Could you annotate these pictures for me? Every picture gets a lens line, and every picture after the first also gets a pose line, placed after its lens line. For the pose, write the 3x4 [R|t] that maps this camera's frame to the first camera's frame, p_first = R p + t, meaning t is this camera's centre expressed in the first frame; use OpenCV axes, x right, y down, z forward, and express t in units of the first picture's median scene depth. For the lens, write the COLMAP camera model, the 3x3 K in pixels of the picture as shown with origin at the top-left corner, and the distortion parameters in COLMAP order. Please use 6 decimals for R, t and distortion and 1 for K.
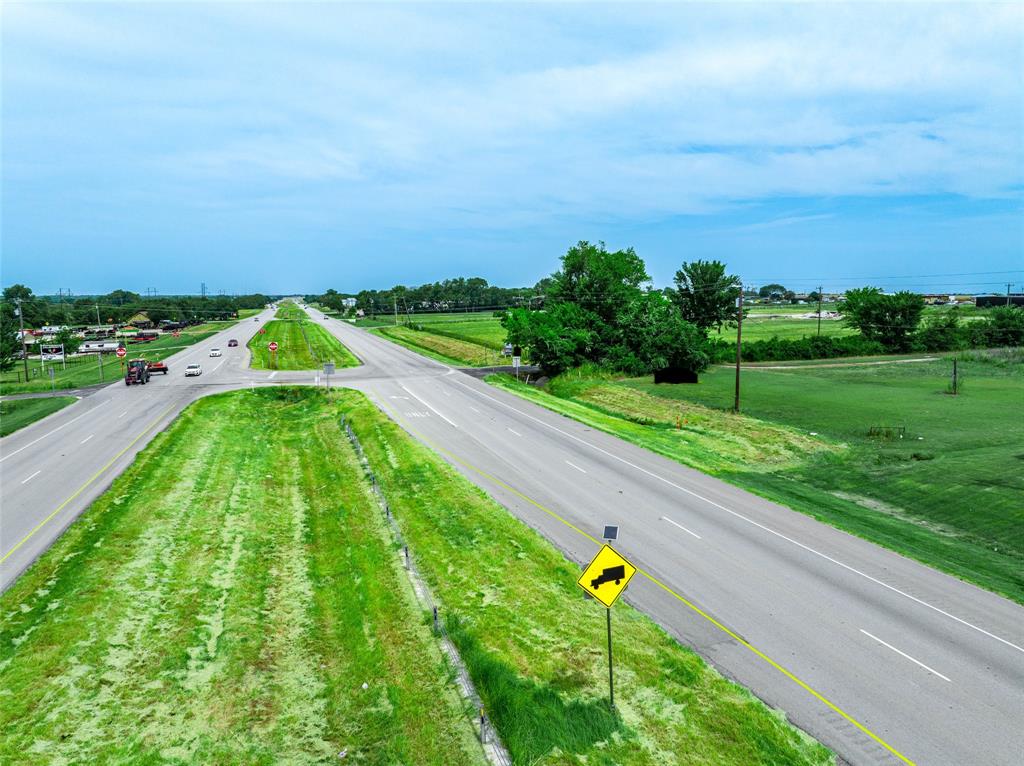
lens RADIAL K [[722.3, 0, 516.5], [0, 722.3, 362.5], [0, 0, 1]] dist [-0.033654, -0.006184]
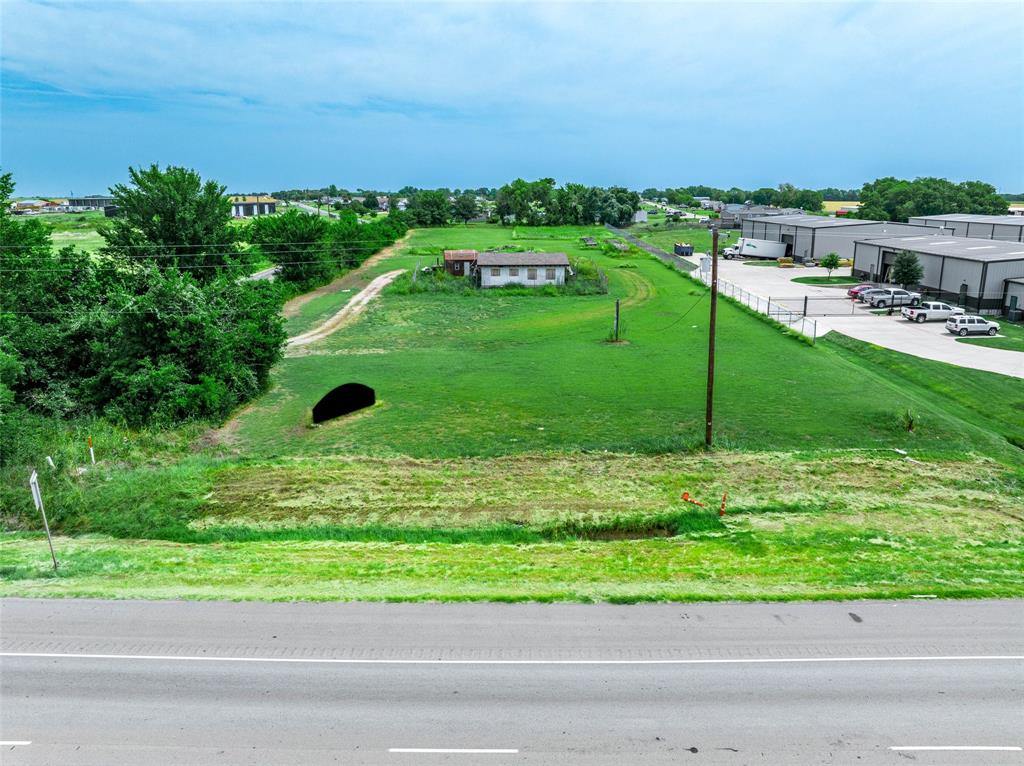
lens RADIAL K [[722.3, 0, 516.5], [0, 722.3, 362.5], [0, 0, 1]] dist [-0.033654, -0.006184]
pose [[0.318667, -0.214703, 0.923230, -0.175362], [0.089131, 0.976480, 0.196322, -0.082433], [-0.943667, 0.019727, 0.330308, 0.595041]]
